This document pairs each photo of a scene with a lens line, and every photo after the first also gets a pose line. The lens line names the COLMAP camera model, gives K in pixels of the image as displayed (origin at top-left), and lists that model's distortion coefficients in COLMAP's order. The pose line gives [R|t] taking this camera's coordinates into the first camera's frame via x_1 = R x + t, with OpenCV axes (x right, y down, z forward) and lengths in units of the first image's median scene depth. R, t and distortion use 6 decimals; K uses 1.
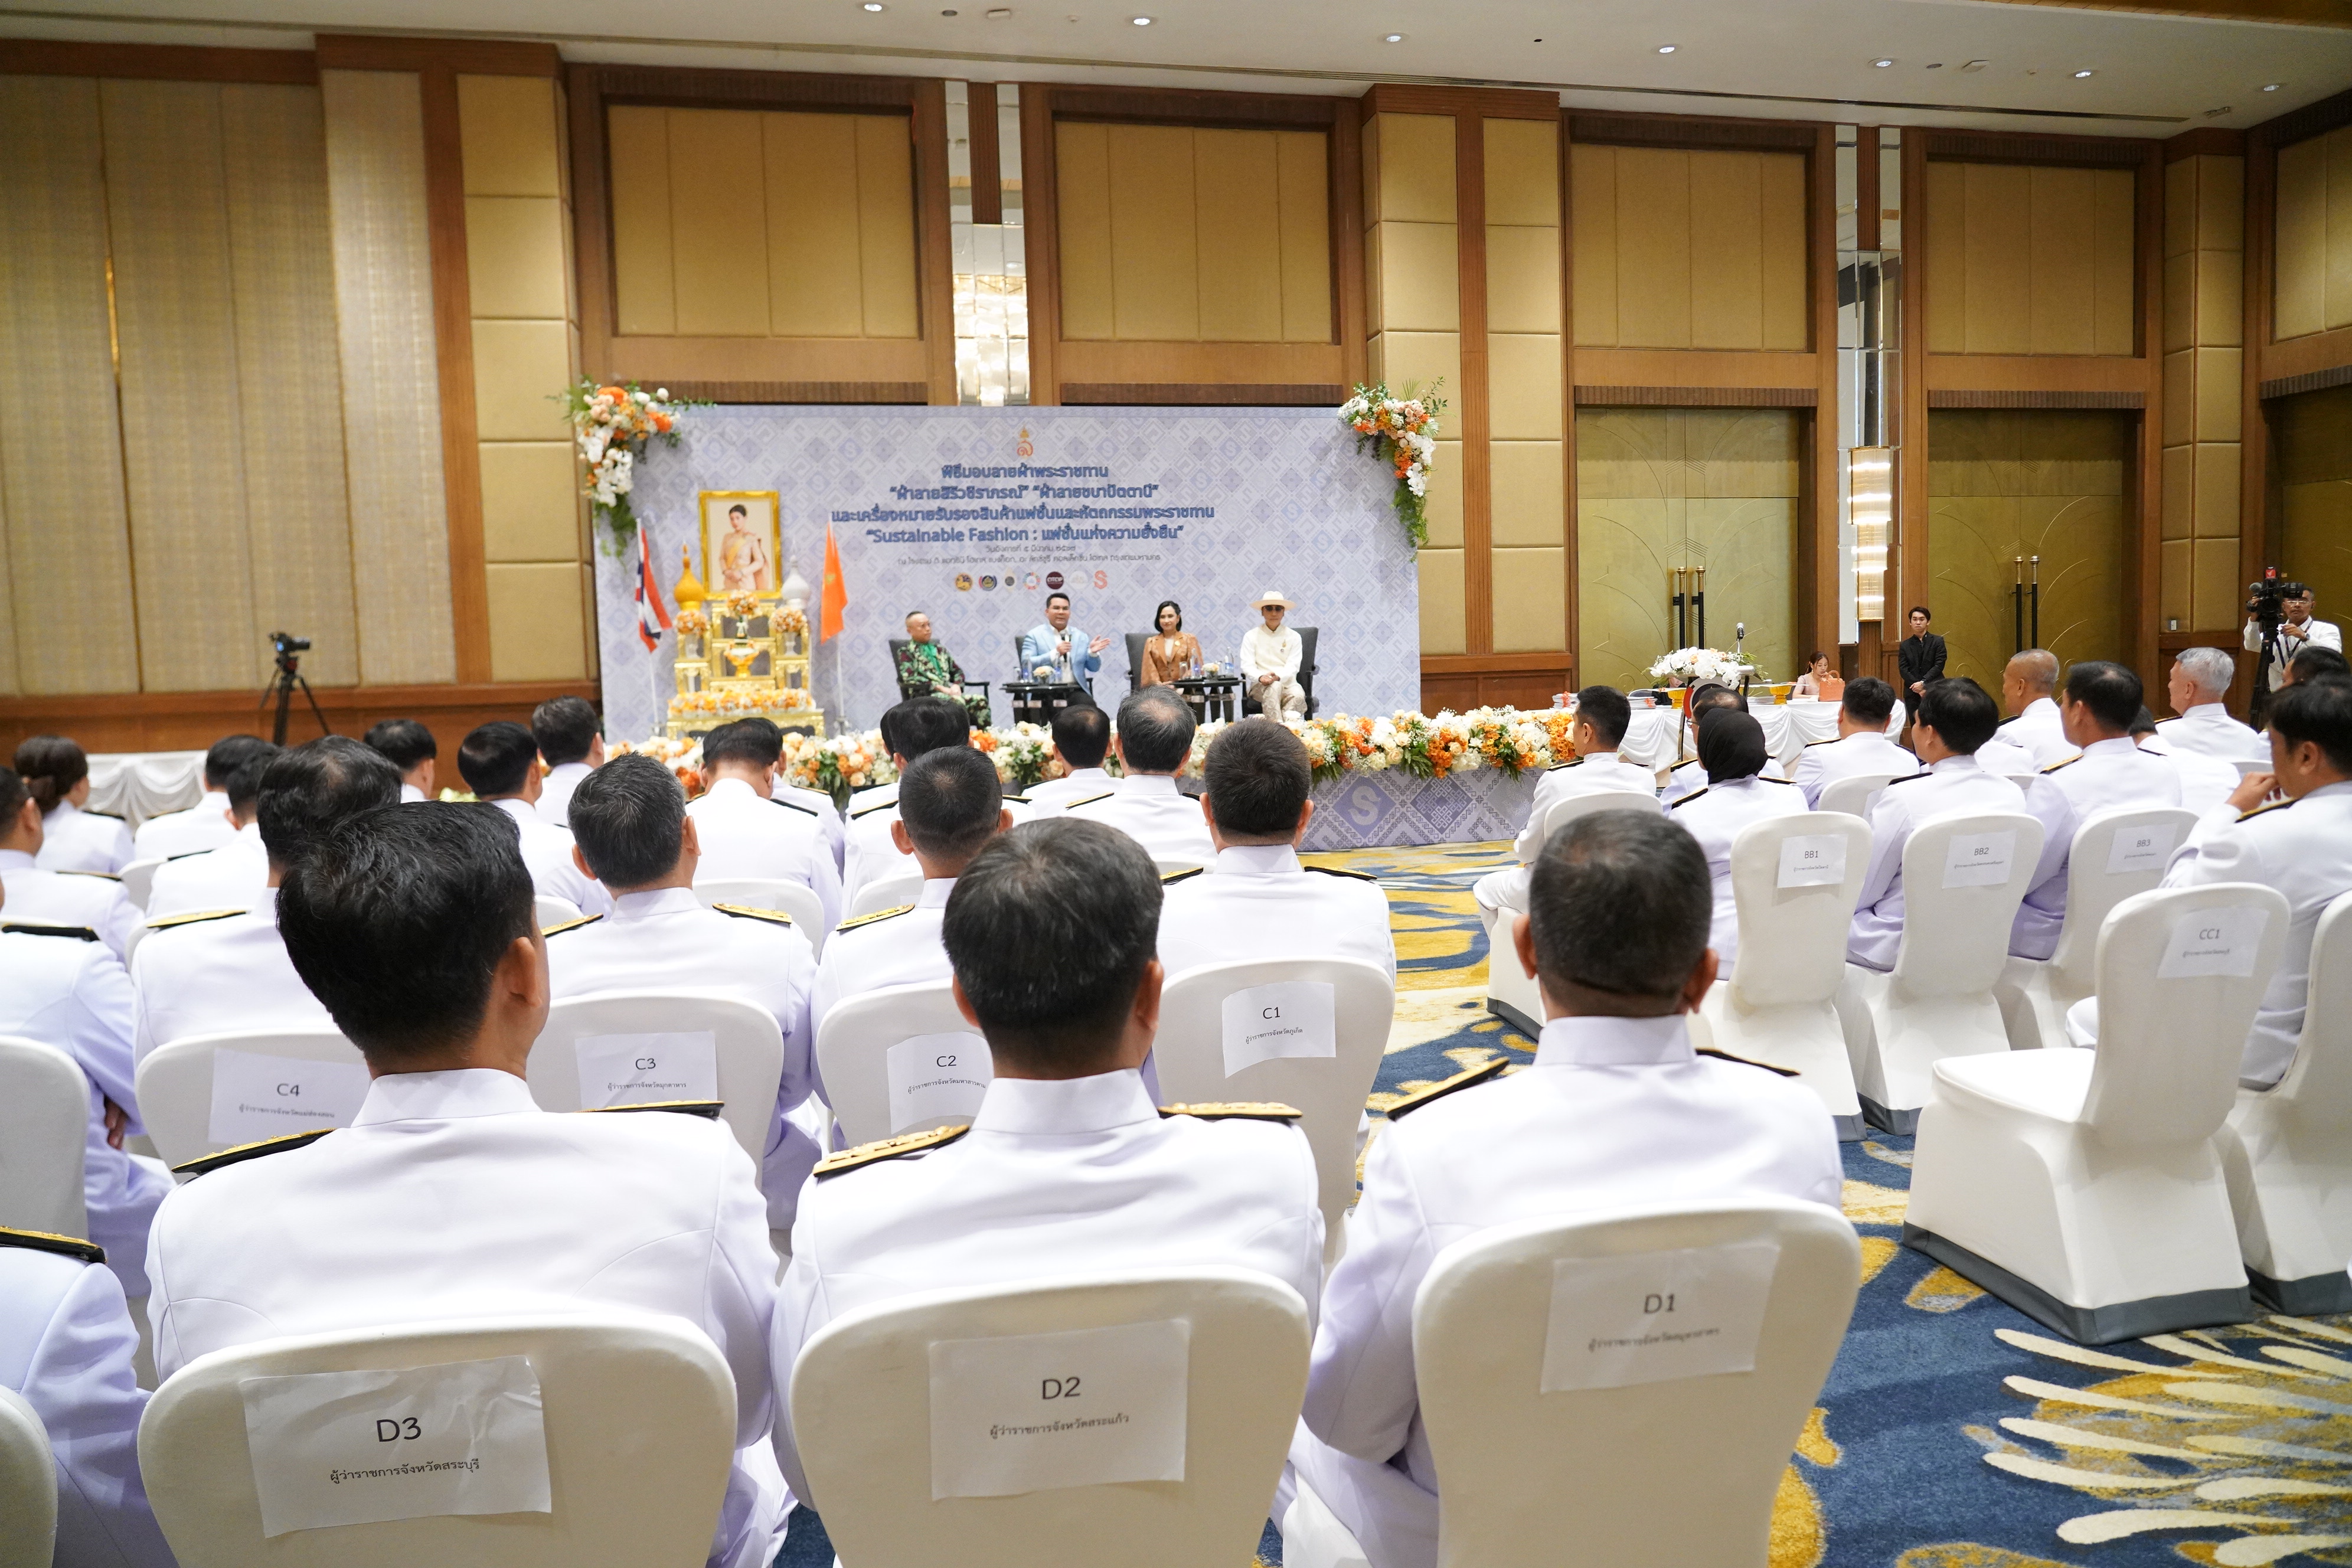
lens RADIAL K [[1507.0, 0, 1176.2], [0, 1507.0, 765.8], [0, 0, 1]] dist [-0.008183, -0.000348]
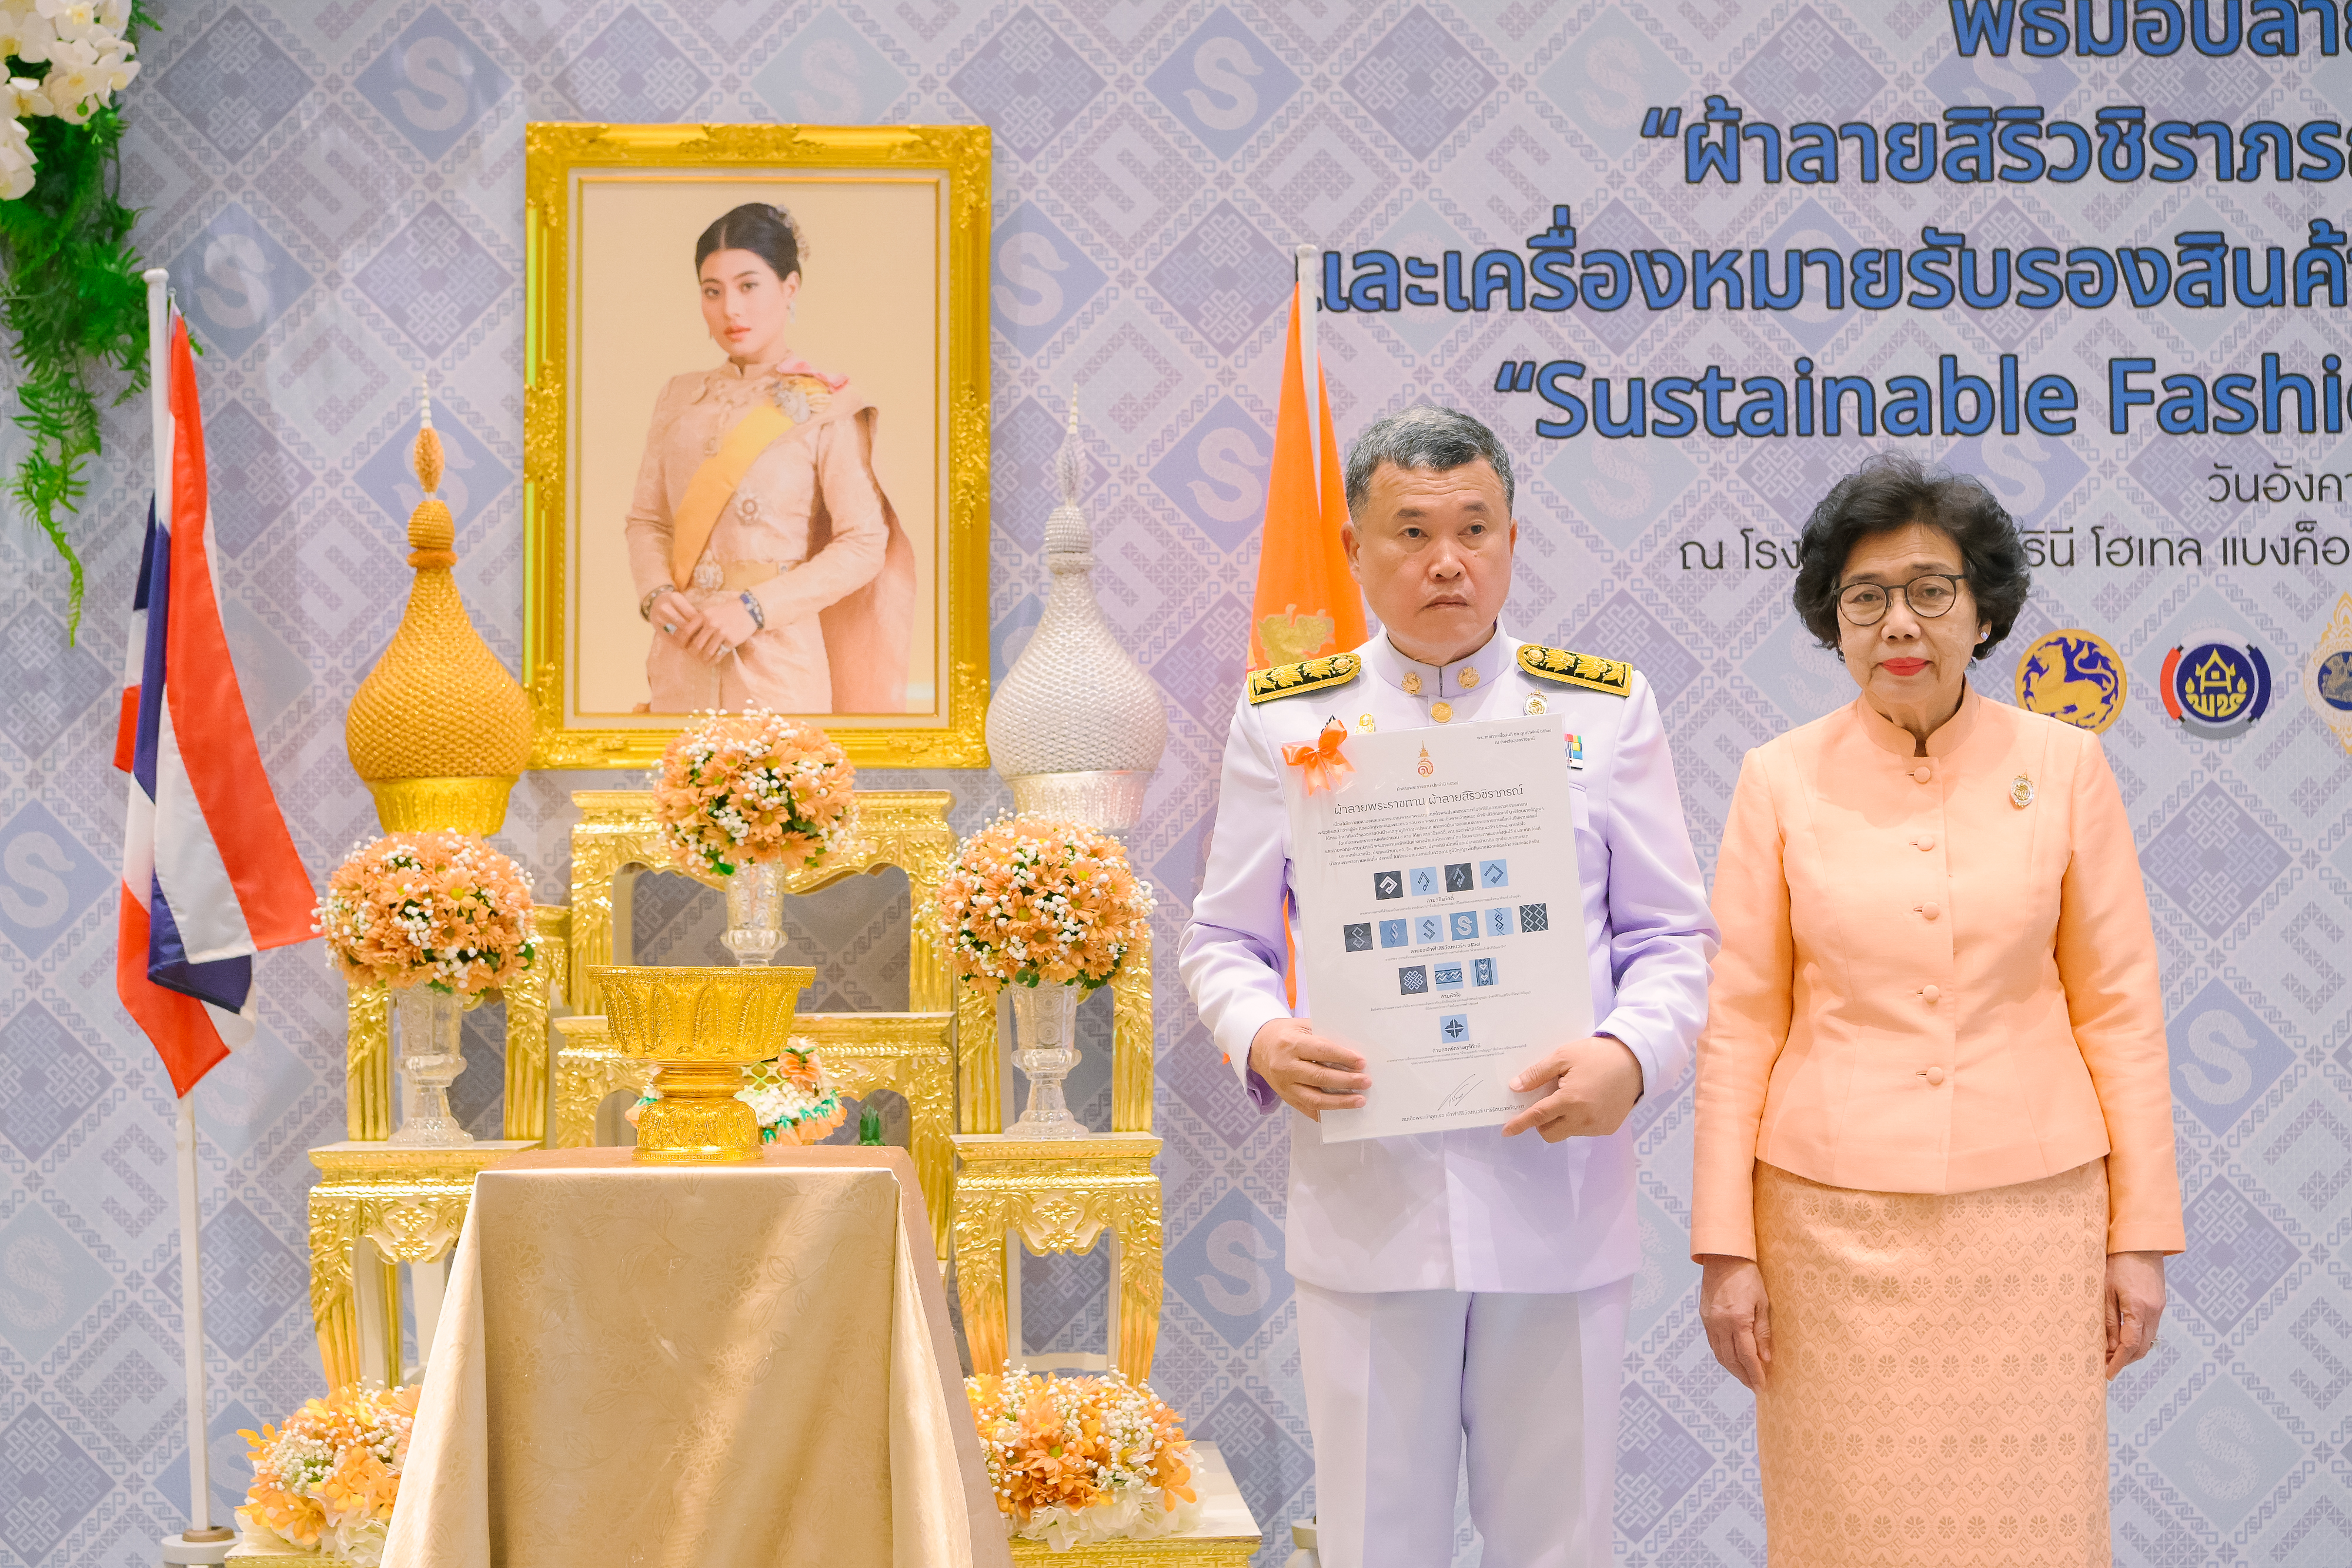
lens RADIAL K [[4113.9, 0, 1197.6], [0, 4113.9, 764.0], [0, 0, 1]] dist [0.003031, 0.000000]
pose [[0.986804, 0.011701, -0.161494, -0.166517], [-0.031105, 0.992508, -0.118155, -0.059099], [0.158901, 0.121619, 0.979775, 0.564241]]
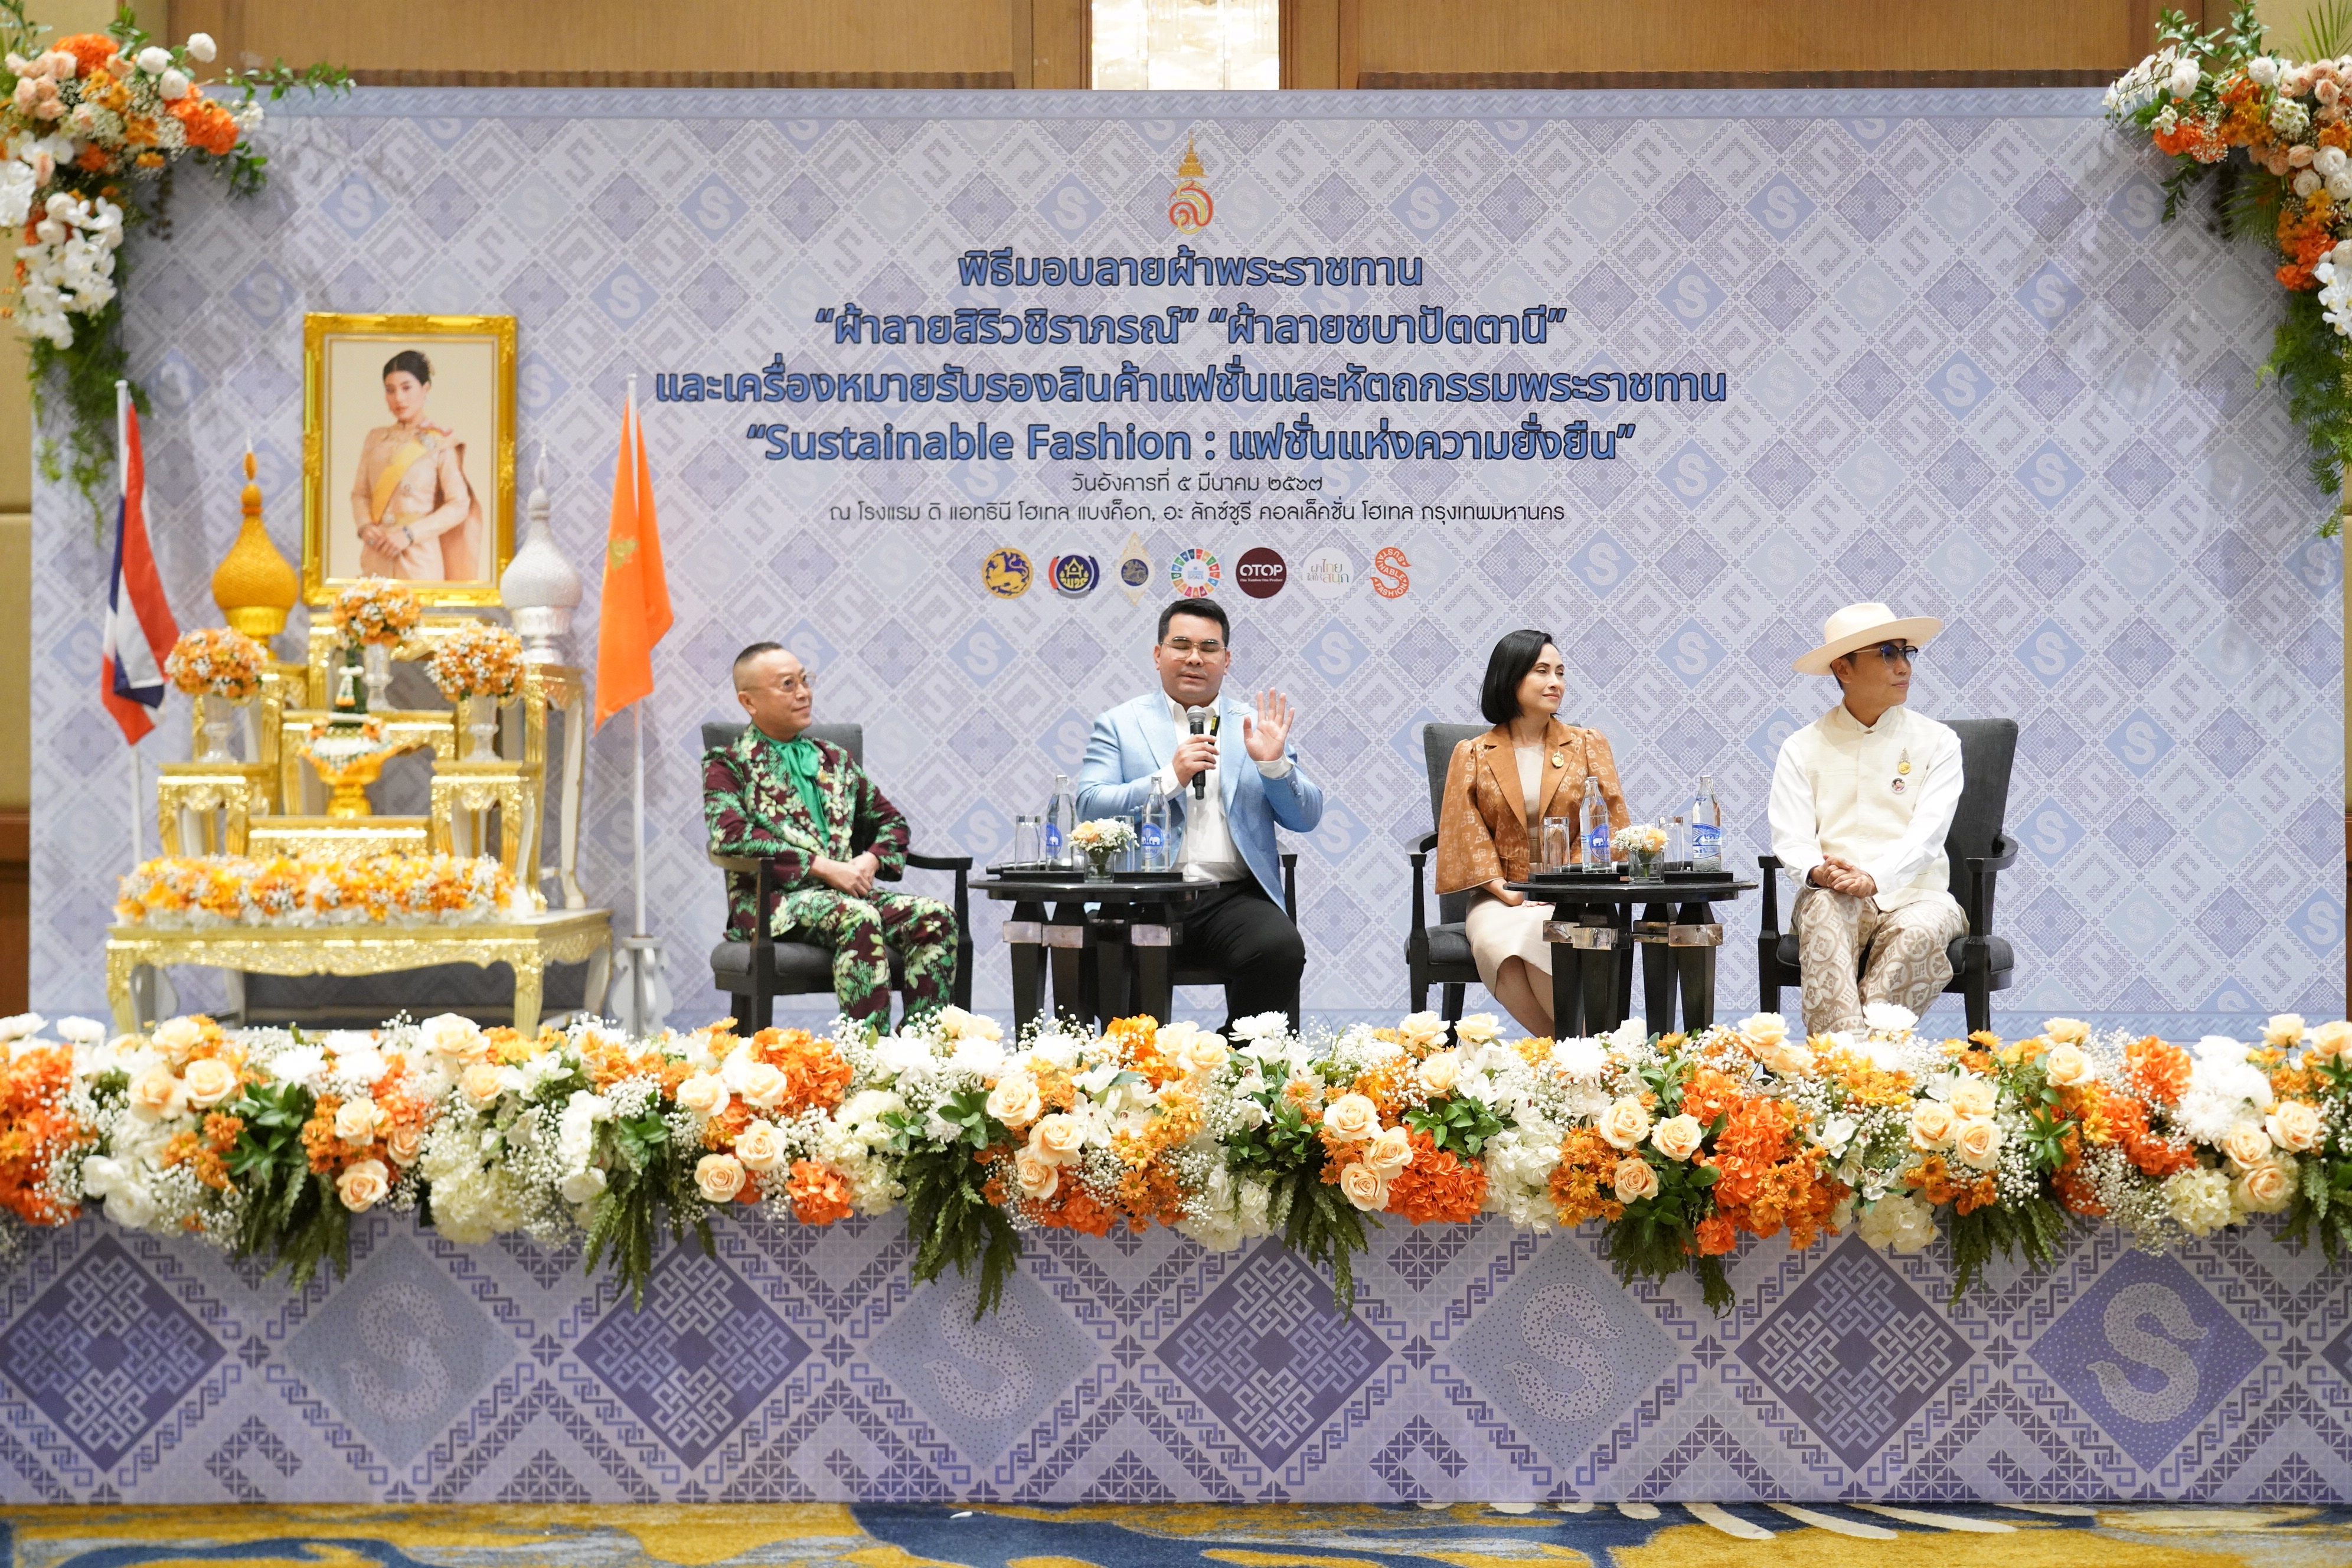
lens RADIAL K [[2848.7, 0, 1239.0], [0, 2848.7, 756.0], [0, 0, 1]] dist [0.046732, 0.000000]
pose [[0.979802, 0.027601, -0.198058, 0.050731], [-0.043256, 0.996233, -0.075157, -0.030146], [0.195237, 0.082206, 0.977305, 0.358199]]
